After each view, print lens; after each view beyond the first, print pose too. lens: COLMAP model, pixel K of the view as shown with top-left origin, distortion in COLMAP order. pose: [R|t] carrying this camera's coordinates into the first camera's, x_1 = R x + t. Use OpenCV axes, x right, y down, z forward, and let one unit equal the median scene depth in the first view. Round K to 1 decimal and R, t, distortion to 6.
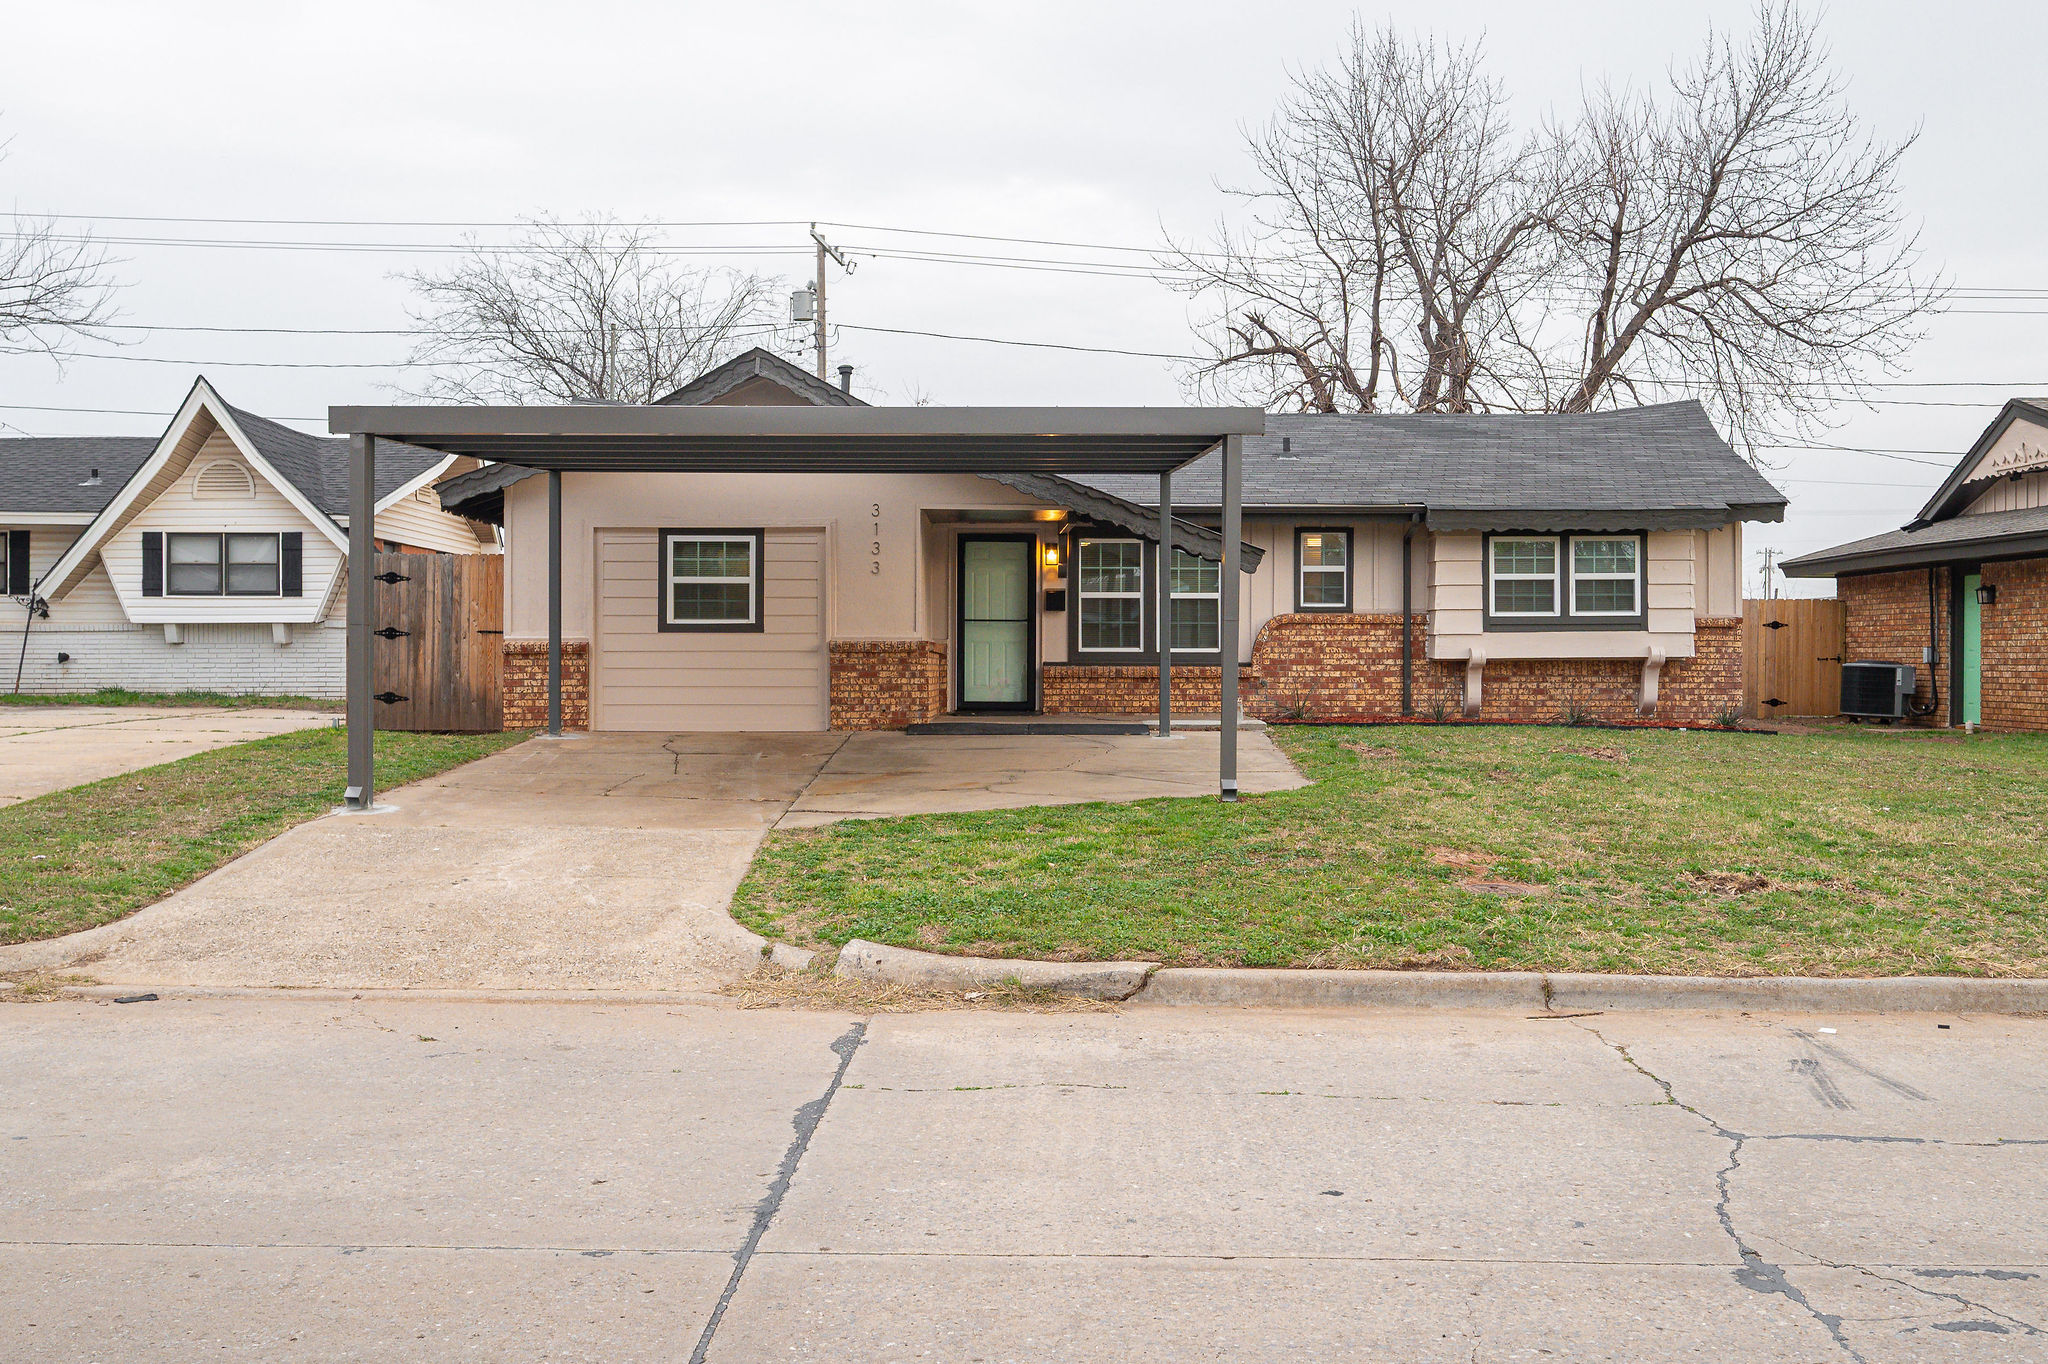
lens RADIAL K [[1771.2, 0, 1022.1], [0, 1771.2, 675.7], [0, 0, 1]] dist [0.003426, 0.000105]
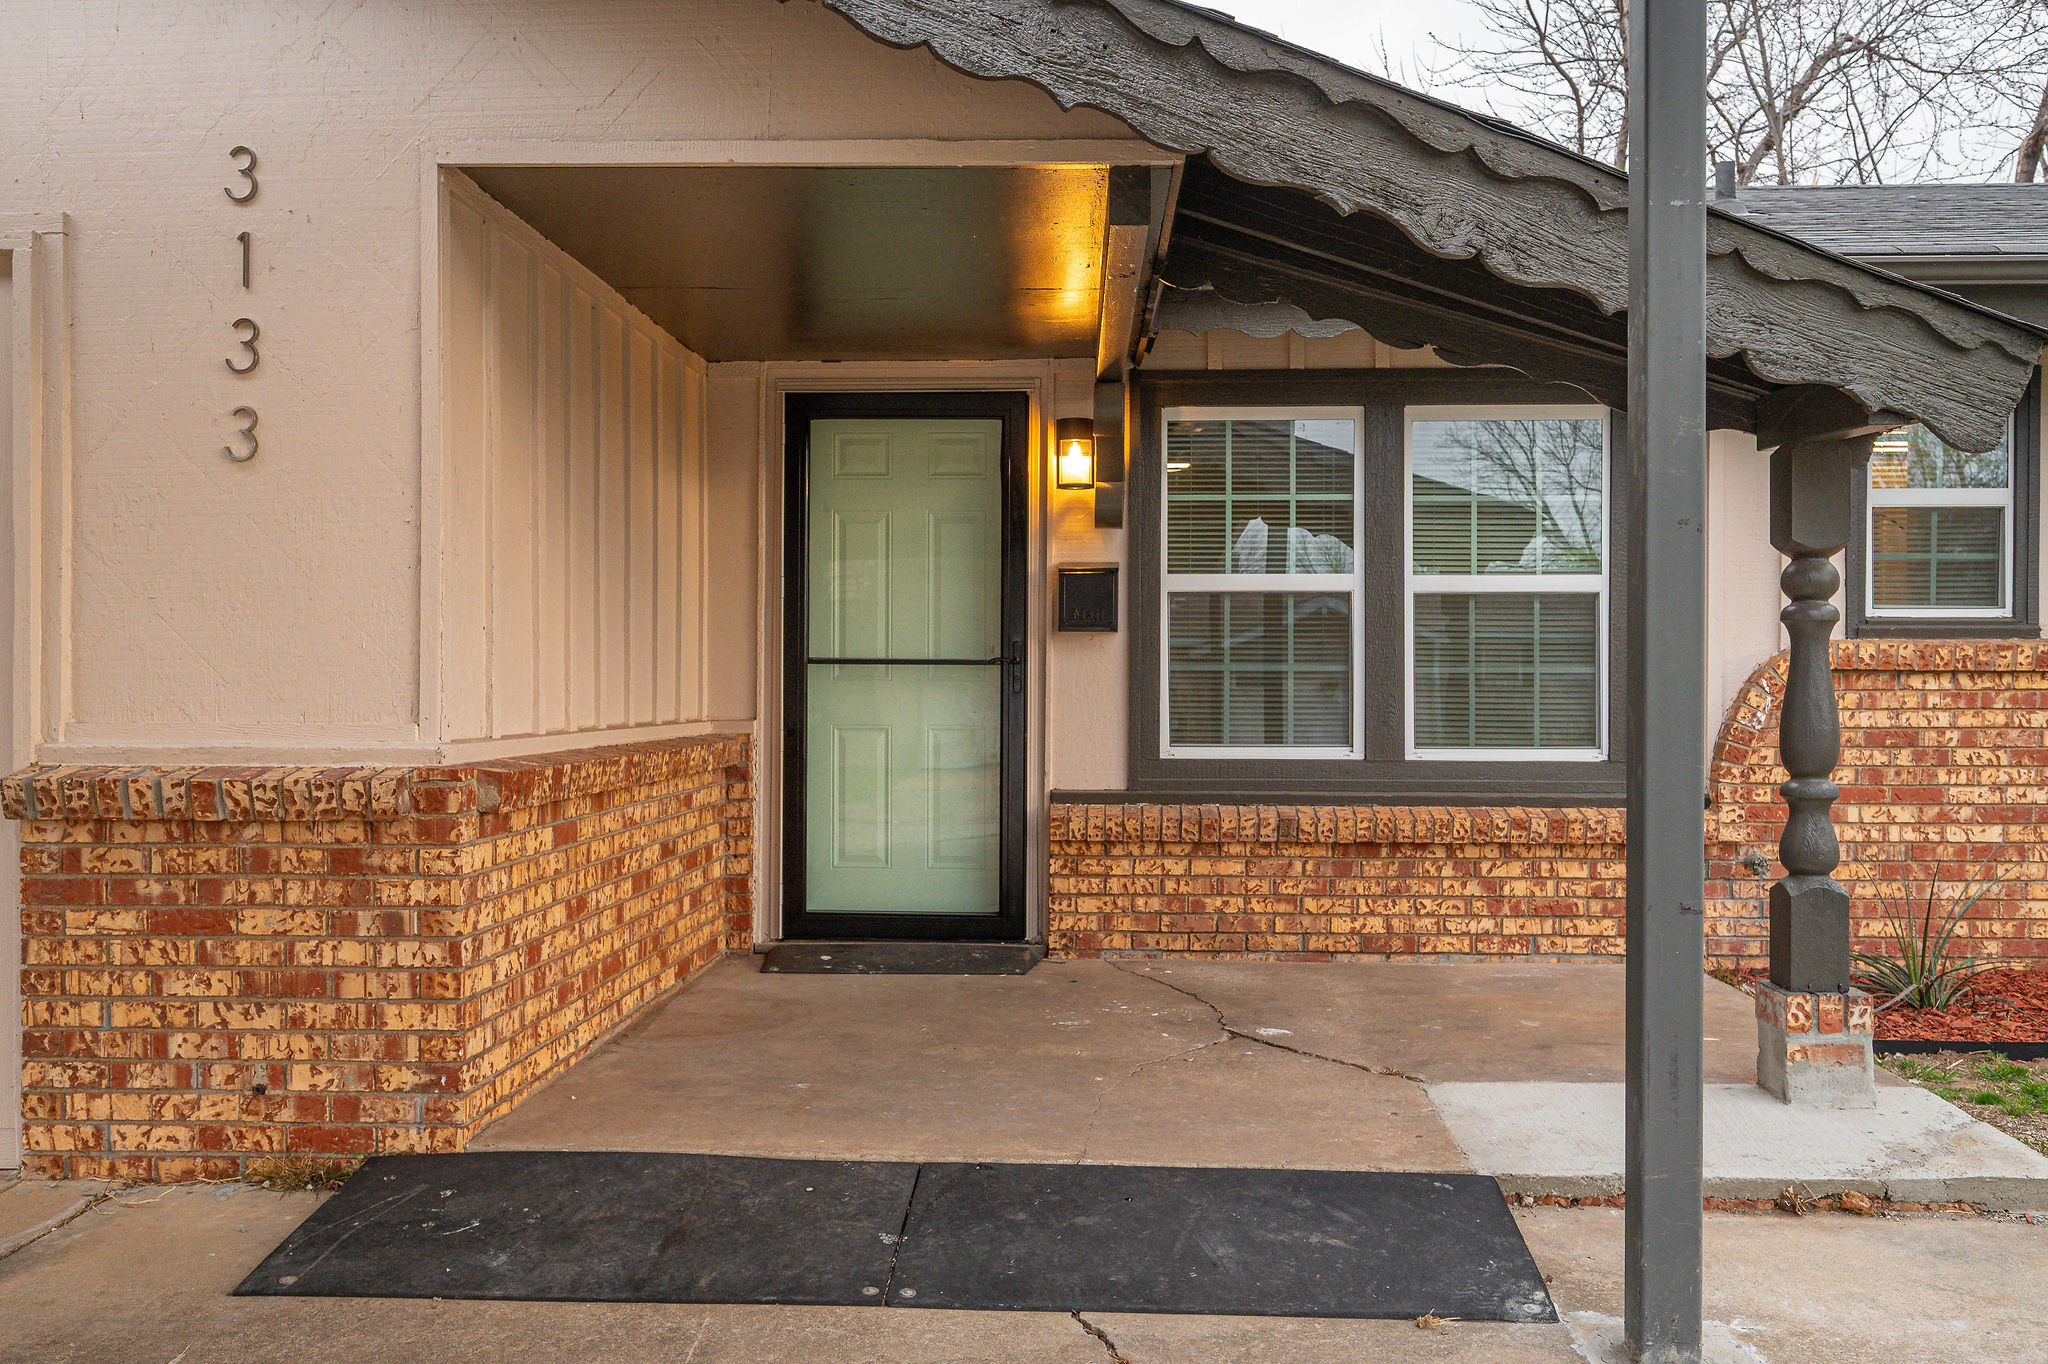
lens RADIAL K [[1604.6, 0, 1030.0], [0, 1604.6, 682.7], [0, 0, 1]] dist [-0.004436, -0.000501]
pose [[0.998828, 0.000815, -0.048388, 0.022528], [-0.001175, 0.999972, -0.007423, -0.025211], [0.048380, 0.007471, 0.998801, 0.710773]]
